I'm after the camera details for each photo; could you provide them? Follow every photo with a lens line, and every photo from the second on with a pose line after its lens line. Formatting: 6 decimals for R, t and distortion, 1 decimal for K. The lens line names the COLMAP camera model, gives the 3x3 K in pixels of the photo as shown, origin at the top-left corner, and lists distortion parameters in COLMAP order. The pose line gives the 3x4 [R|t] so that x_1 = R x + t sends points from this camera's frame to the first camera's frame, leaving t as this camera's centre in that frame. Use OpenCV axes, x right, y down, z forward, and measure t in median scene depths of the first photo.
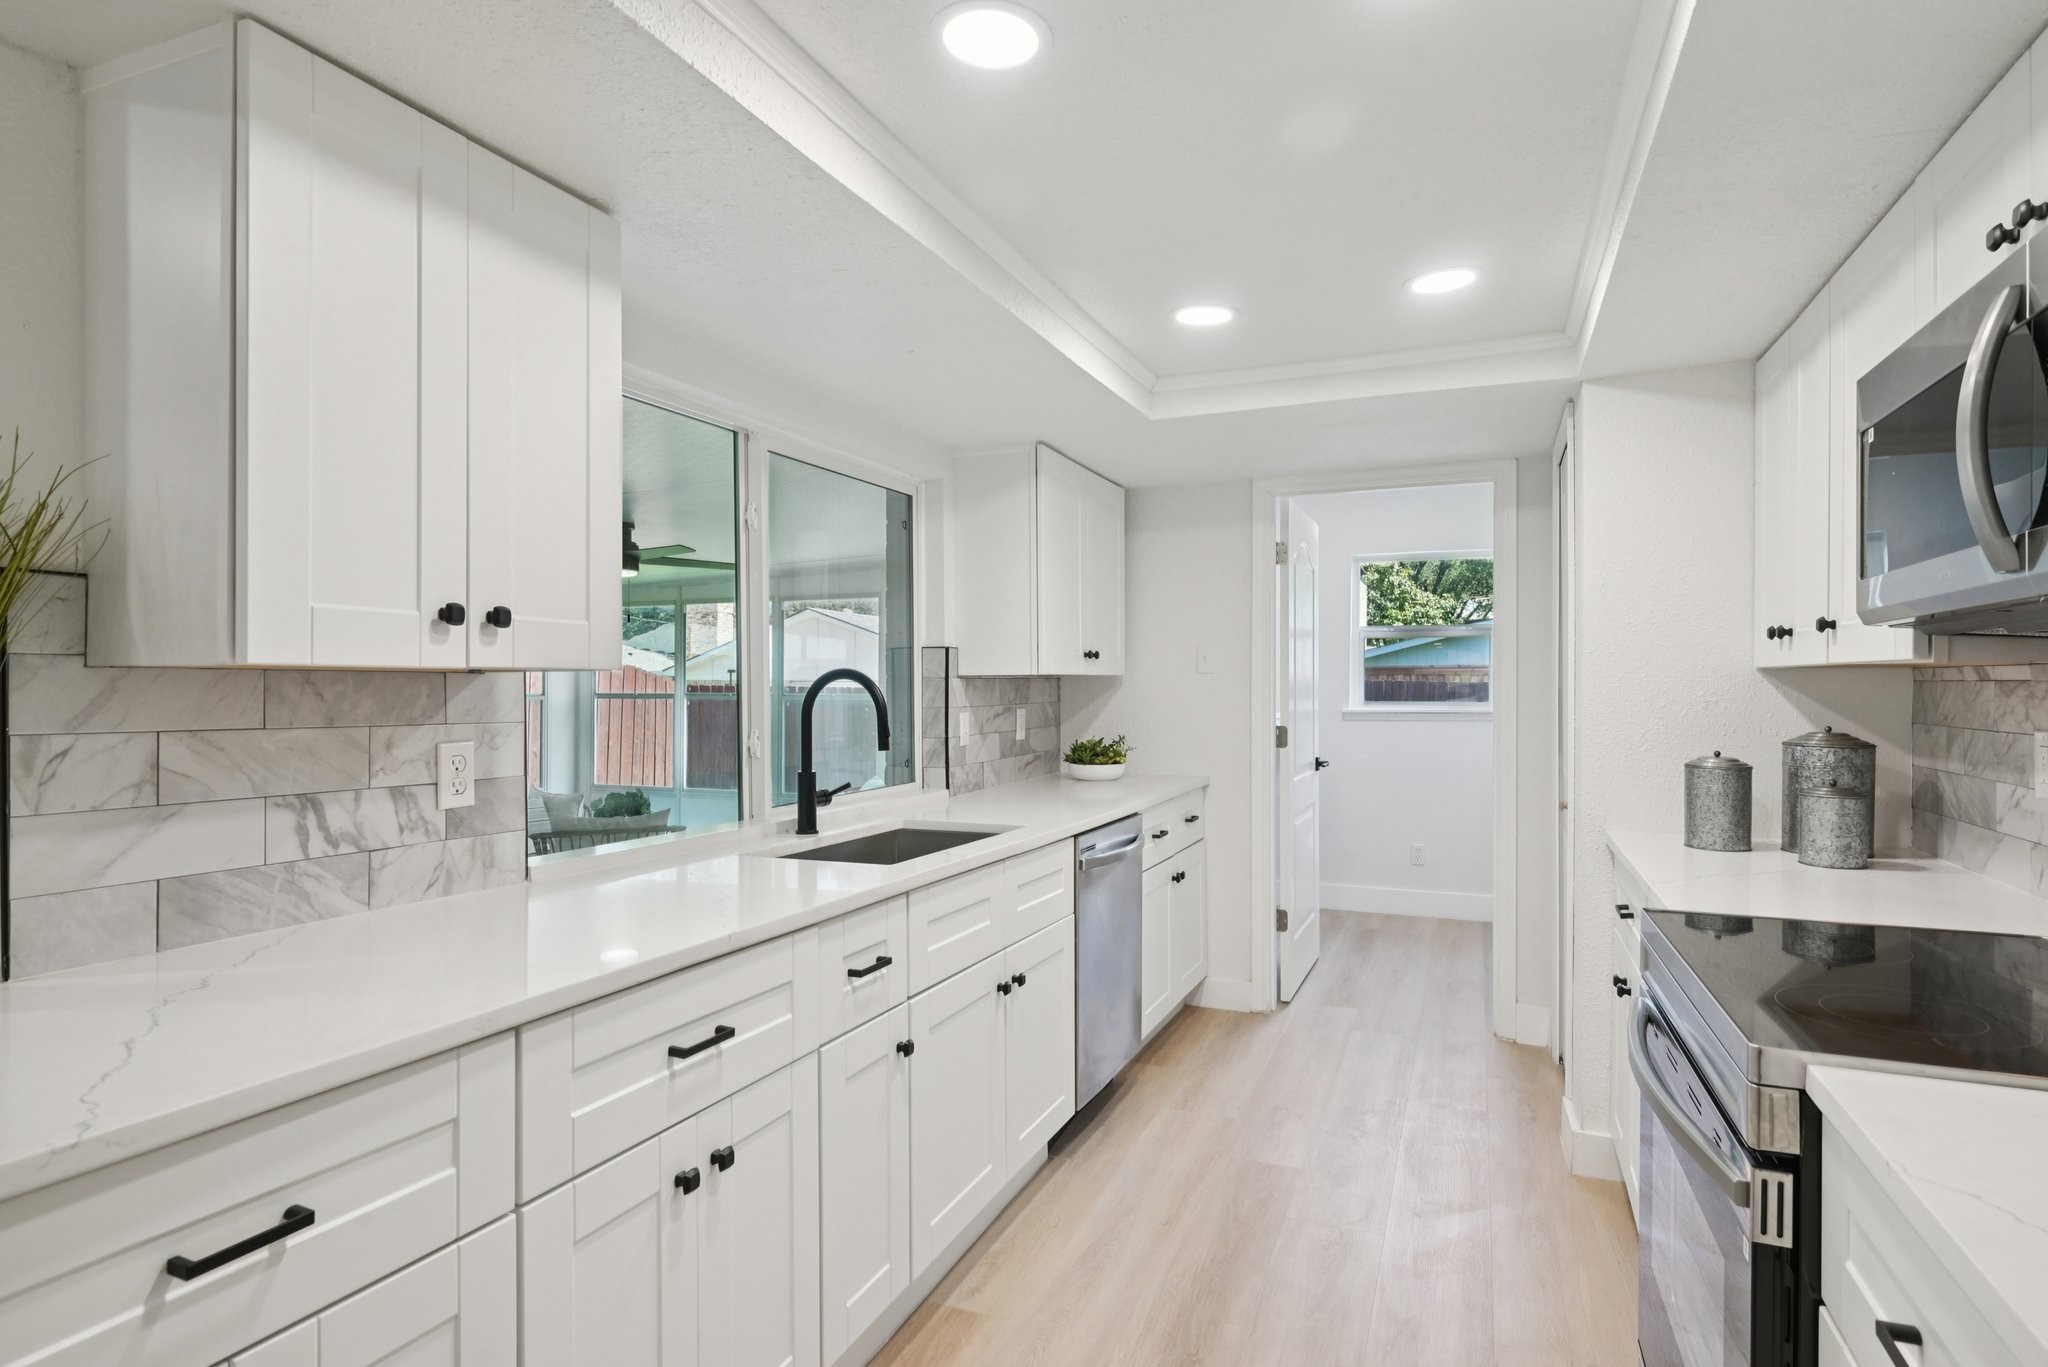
lens RADIAL K [[1070.8, 0, 1026.3], [0, 1070.8, 714.0], [0, 0, 1]] dist [0.000226, 0.000063]
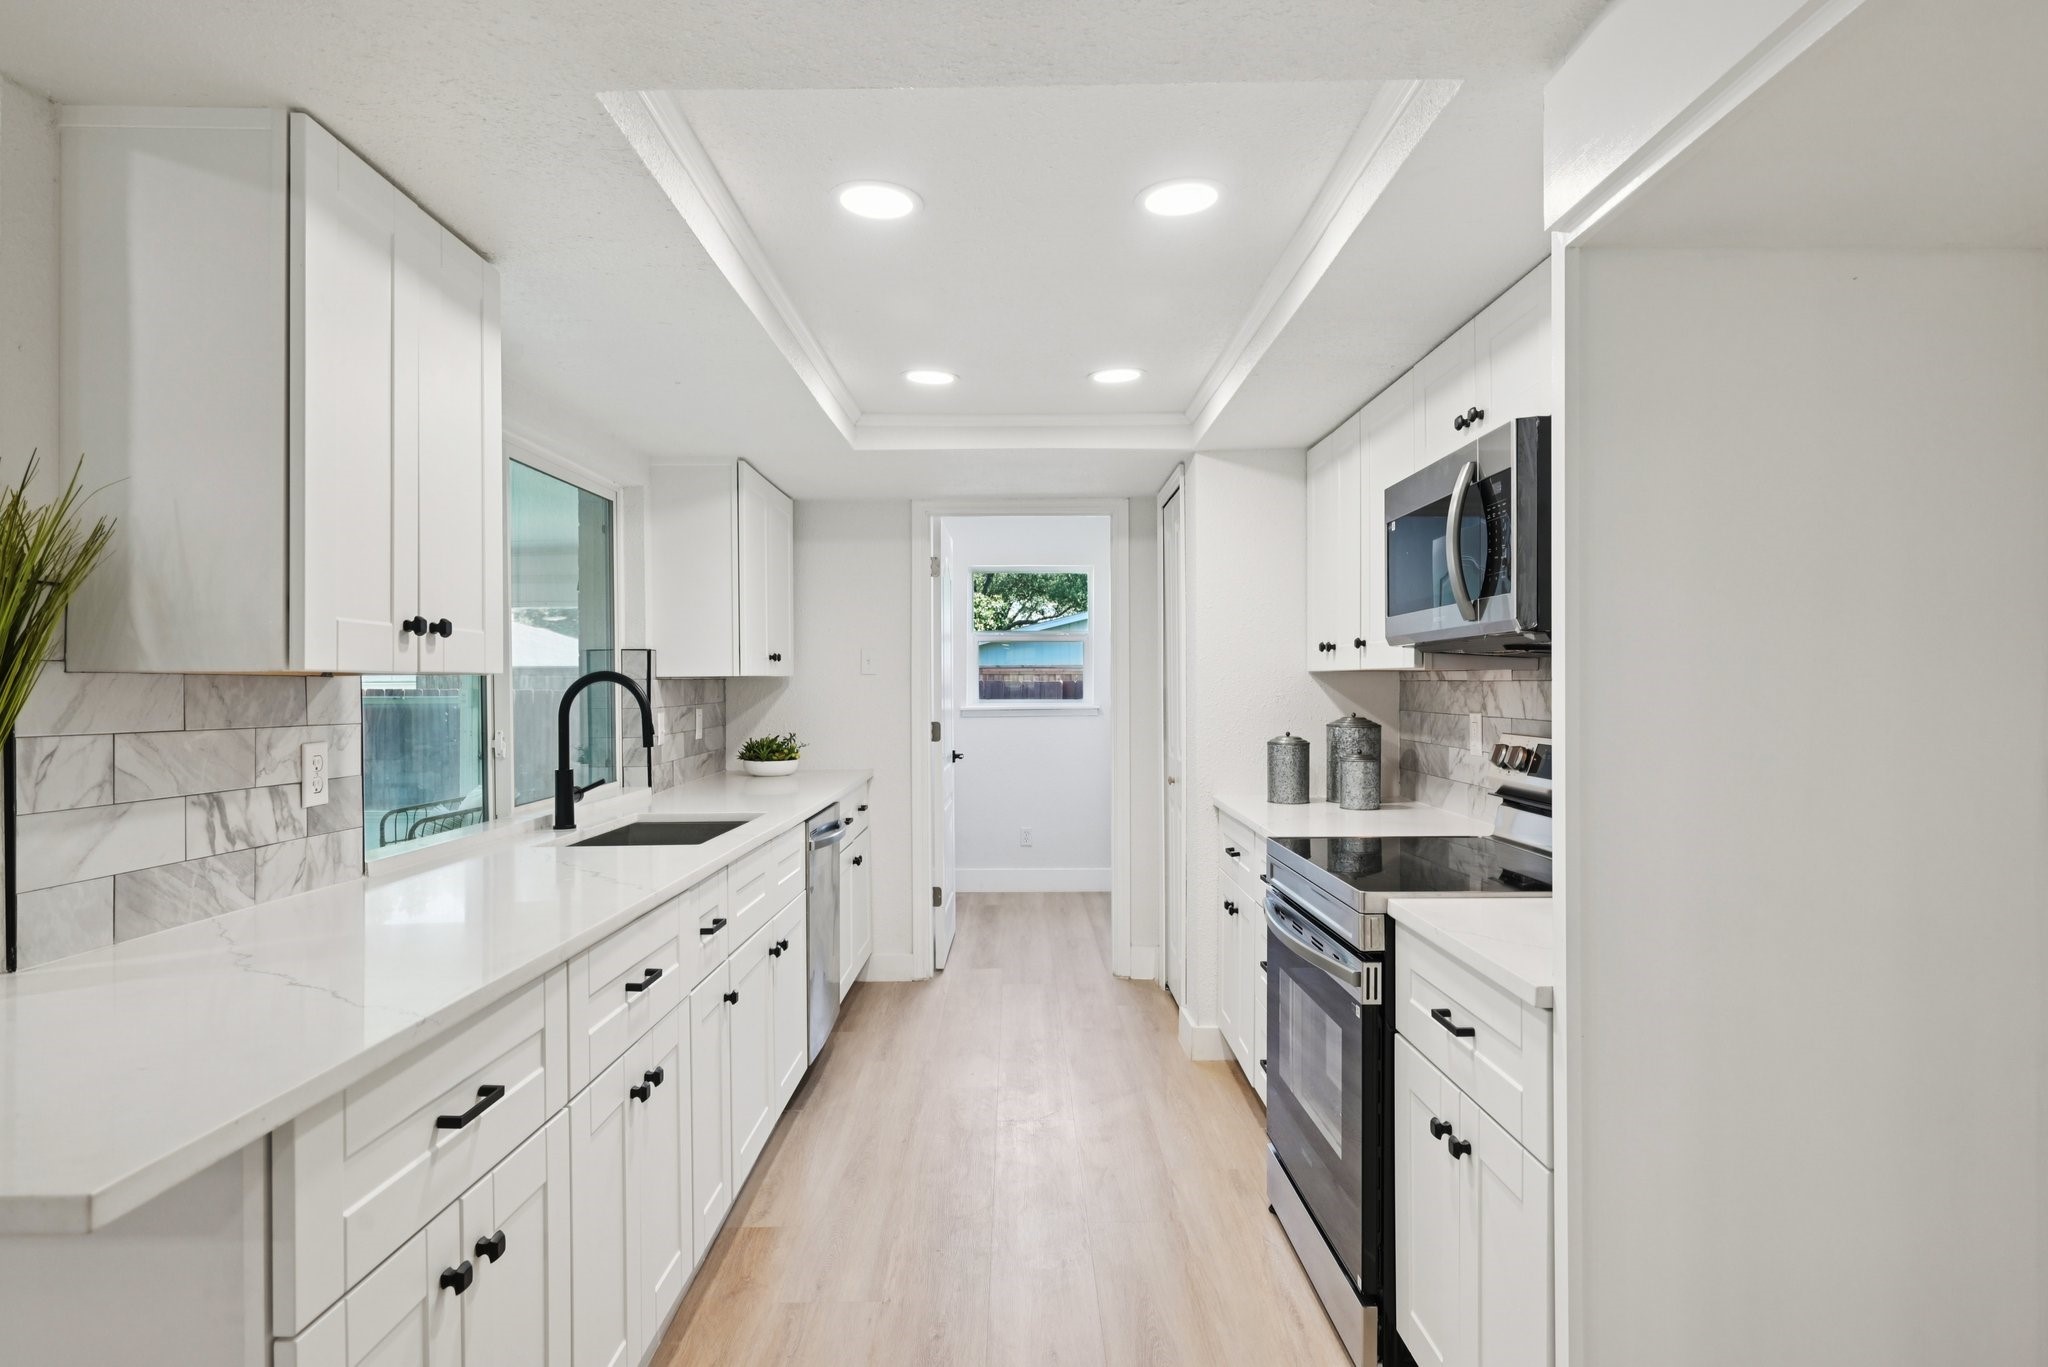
lens RADIAL K [[1137.0, 0, 1027.4], [0, 1137.0, 729.9], [0, 0, 1]] dist [0.000929, 0.000732]
pose [[0.918403, -0.018976, 0.395190, -0.253246], [0.013969, 0.999782, 0.015542, 0.004662], [-0.395399, -0.008754, 0.918468, -0.222410]]
